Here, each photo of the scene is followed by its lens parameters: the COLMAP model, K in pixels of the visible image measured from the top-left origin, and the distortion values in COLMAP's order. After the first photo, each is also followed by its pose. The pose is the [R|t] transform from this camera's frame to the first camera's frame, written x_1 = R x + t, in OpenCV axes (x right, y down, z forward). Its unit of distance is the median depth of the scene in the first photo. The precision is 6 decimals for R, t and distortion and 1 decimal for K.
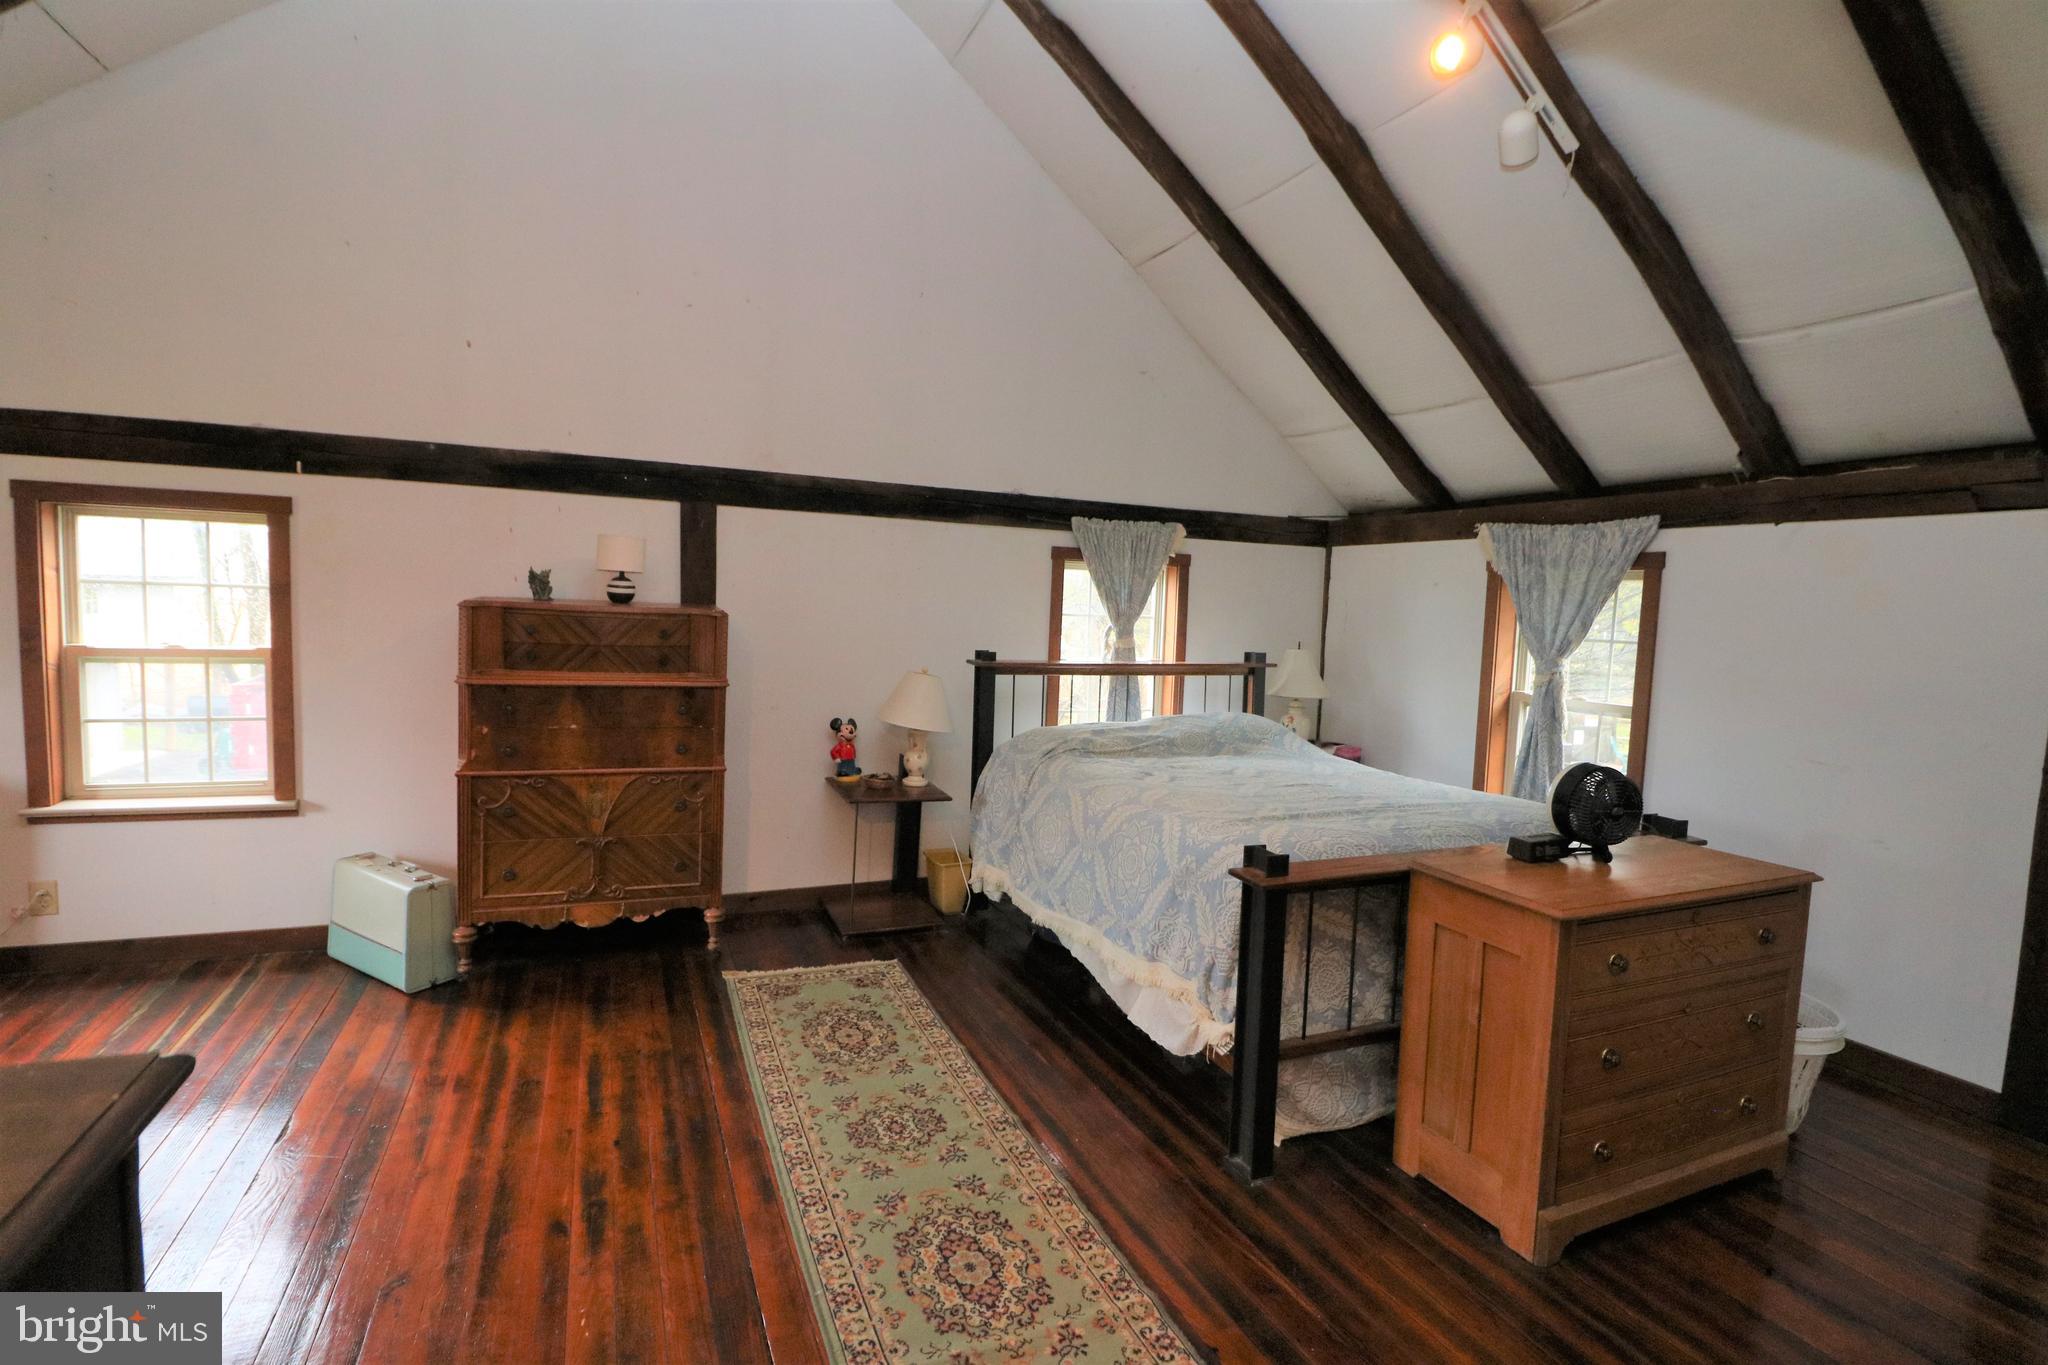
lens RADIAL K [[950.9, 0, 1014.8], [0, 950.9, 673.2], [0, 0, 1]] dist [-0.003594, -0.011630]
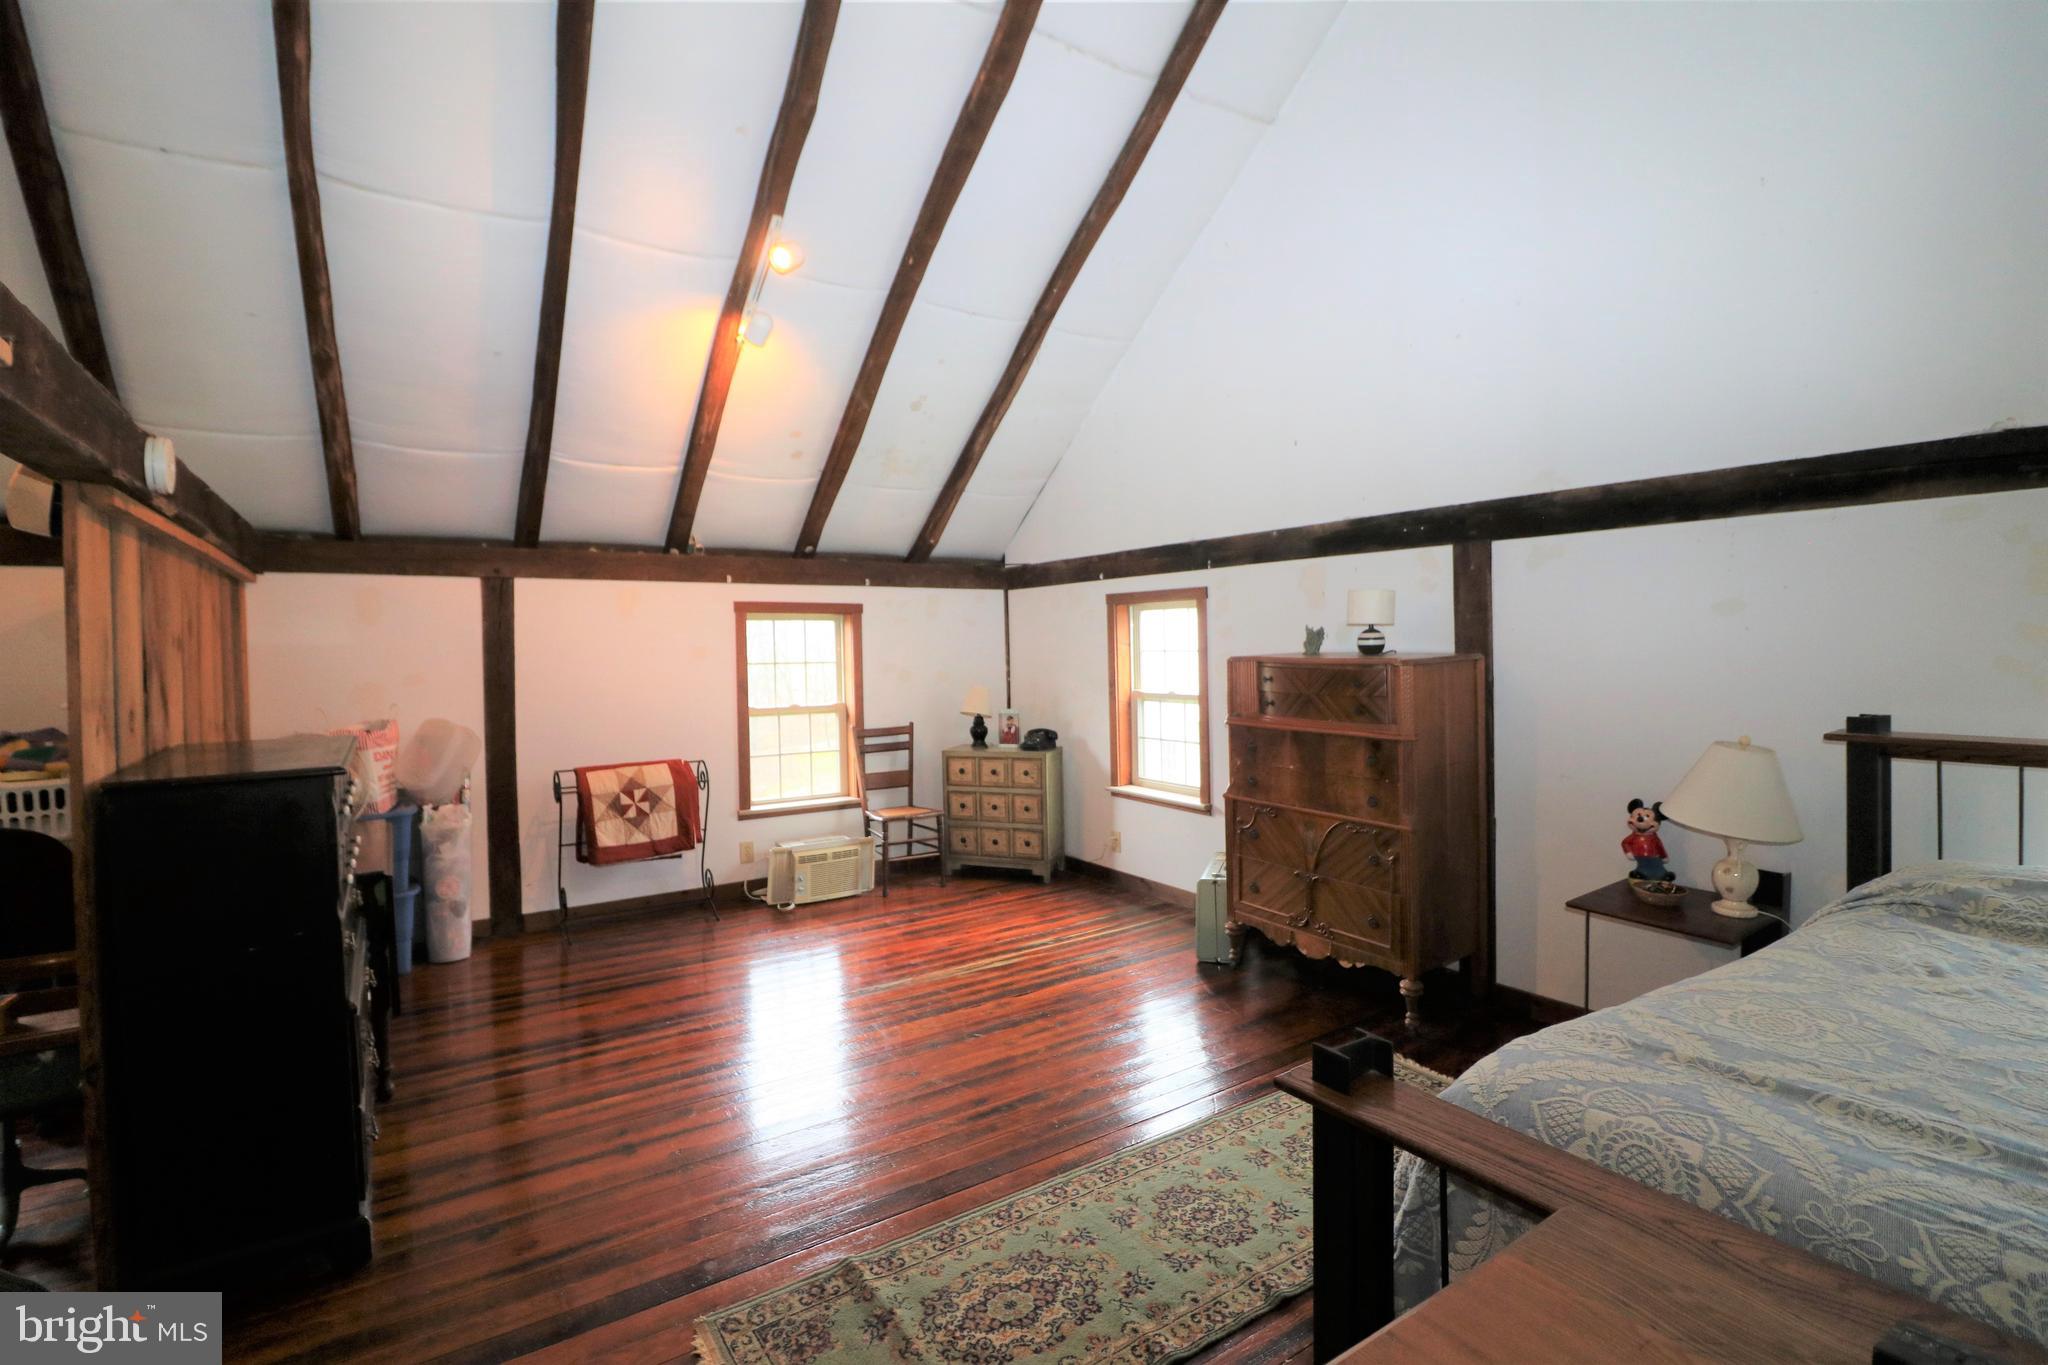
lens RADIAL K [[950.9, 0, 1014.8], [0, 950.9, 673.2], [0, 0, 1]] dist [-0.003594, -0.011630]
pose [[0.176361, -0.012258, -0.984249, 0.564165], [-0.055796, 0.998190, -0.022429, -0.010067], [0.982743, 0.058872, 0.175358, 0.471567]]
